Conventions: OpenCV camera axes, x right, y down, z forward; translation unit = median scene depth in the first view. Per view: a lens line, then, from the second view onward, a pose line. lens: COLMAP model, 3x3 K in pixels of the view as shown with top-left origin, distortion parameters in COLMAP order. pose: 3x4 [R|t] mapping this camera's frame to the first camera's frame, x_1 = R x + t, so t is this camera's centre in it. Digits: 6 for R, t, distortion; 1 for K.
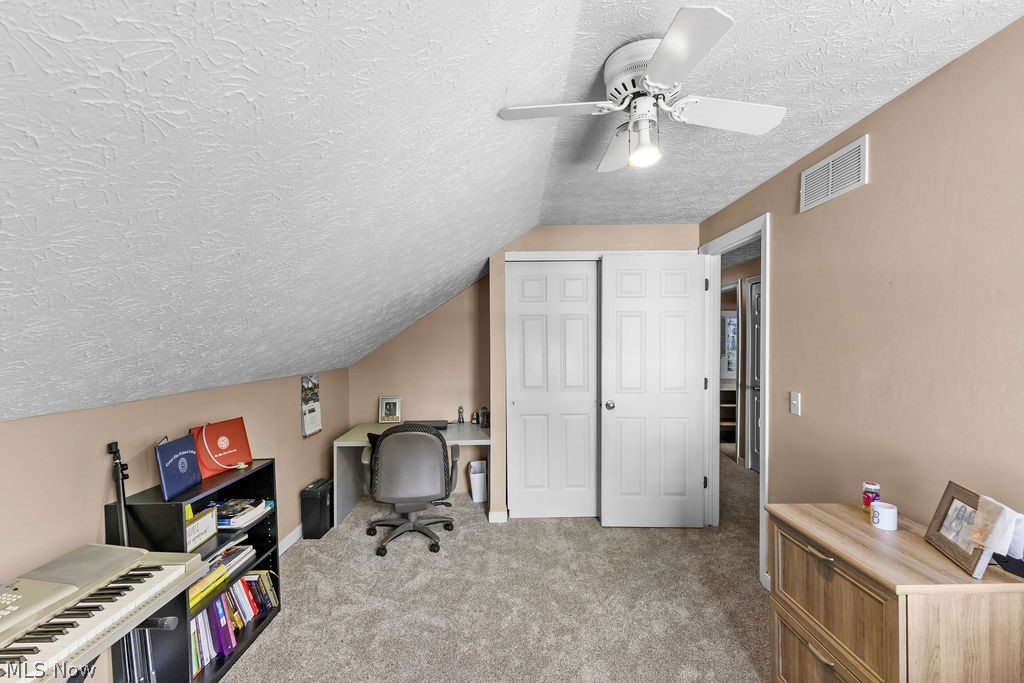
lens RADIAL K [[441.6, 0, 512.3], [0, 441.6, 342.4], [0, 0, 1]] dist [0.007368, -0.000246]
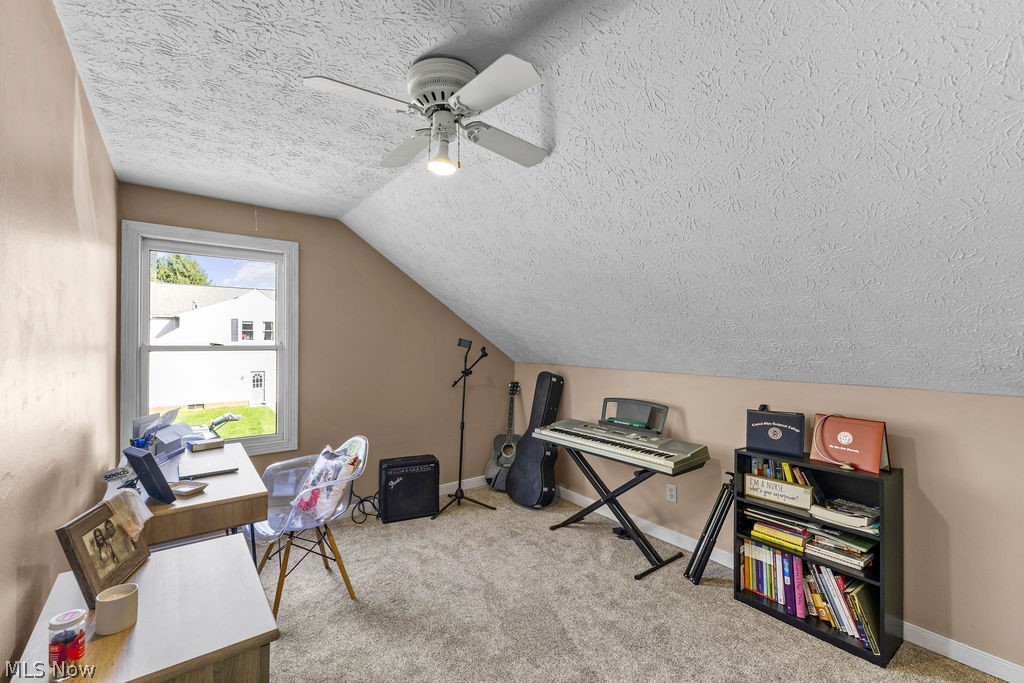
lens RADIAL K [[441.6, 0, 512.4], [0, 441.6, 339.6], [0, 0, 1]] dist [0.007368, -0.000246]
pose [[-0.798312, 0.006506, -0.602209, 0.575038], [0.006729, 0.999976, 0.001883, -0.001943], [0.602207, -0.002549, -0.798336, 1.421698]]
